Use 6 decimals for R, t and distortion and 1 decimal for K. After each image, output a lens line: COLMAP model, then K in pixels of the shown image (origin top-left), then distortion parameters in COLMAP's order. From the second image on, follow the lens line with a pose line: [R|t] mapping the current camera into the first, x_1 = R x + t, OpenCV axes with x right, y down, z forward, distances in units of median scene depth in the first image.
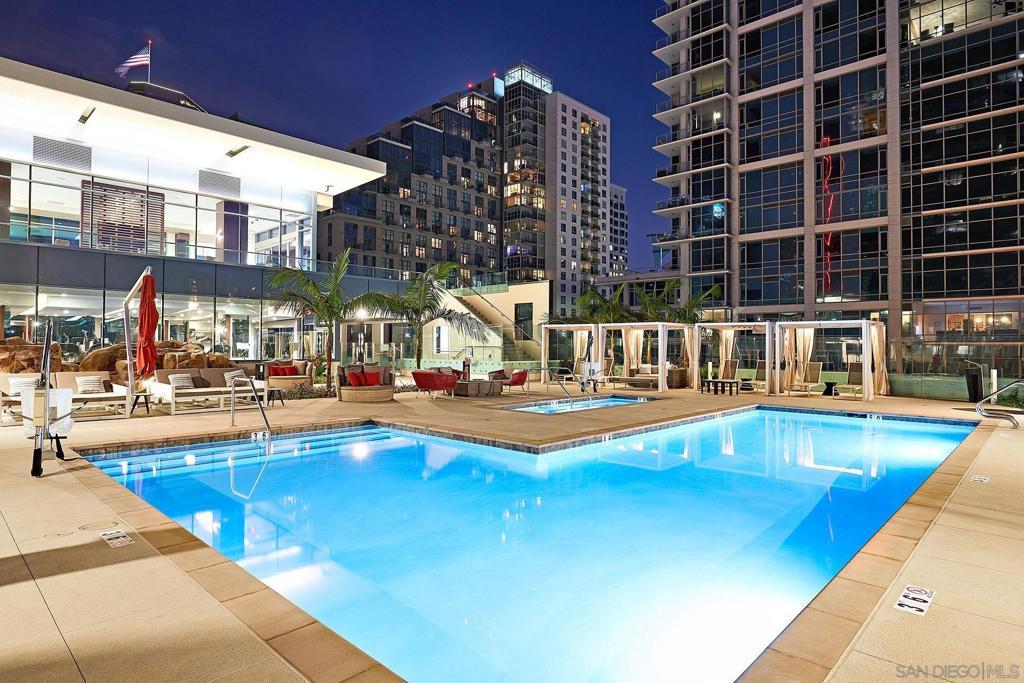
lens RADIAL K [[567.7, 0, 512.0], [0, 567.7, 341.5], [0, 0, 1]] dist [-0.004678, -0.001176]
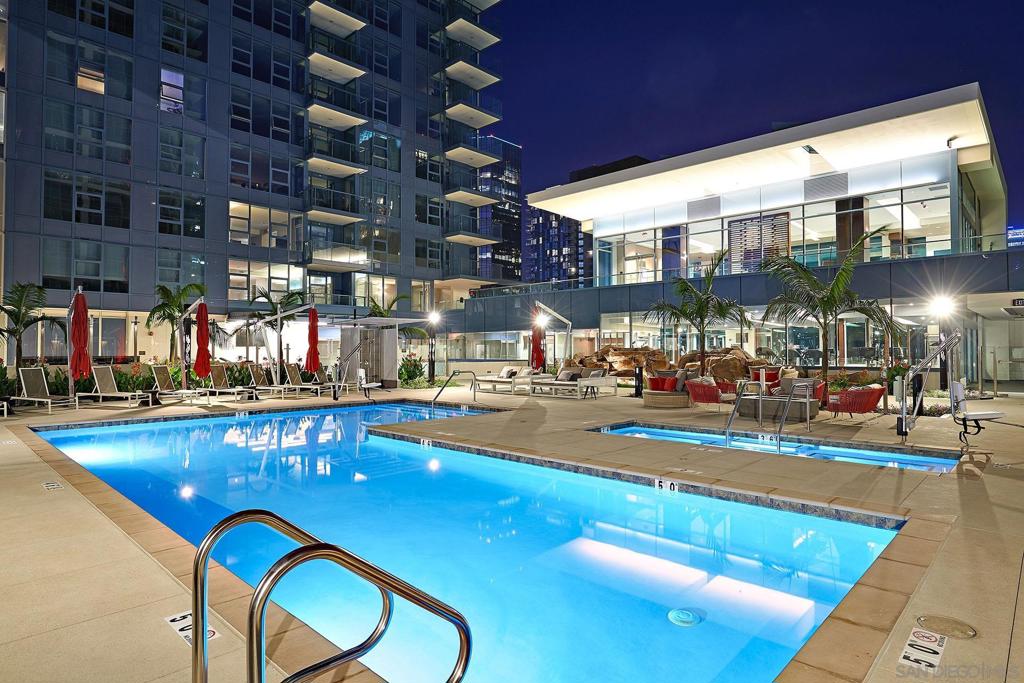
lens RADIAL K [[567.7, 0, 512.0], [0, 567.7, 341.5], [0, 0, 1]] dist [-0.004678, -0.001176]
pose [[0.011972, -0.020171, -0.999725, 0.483286], [0.002022, 0.999795, -0.020148, 0.011115], [0.999926, -0.001780, 0.012011, 0.463800]]
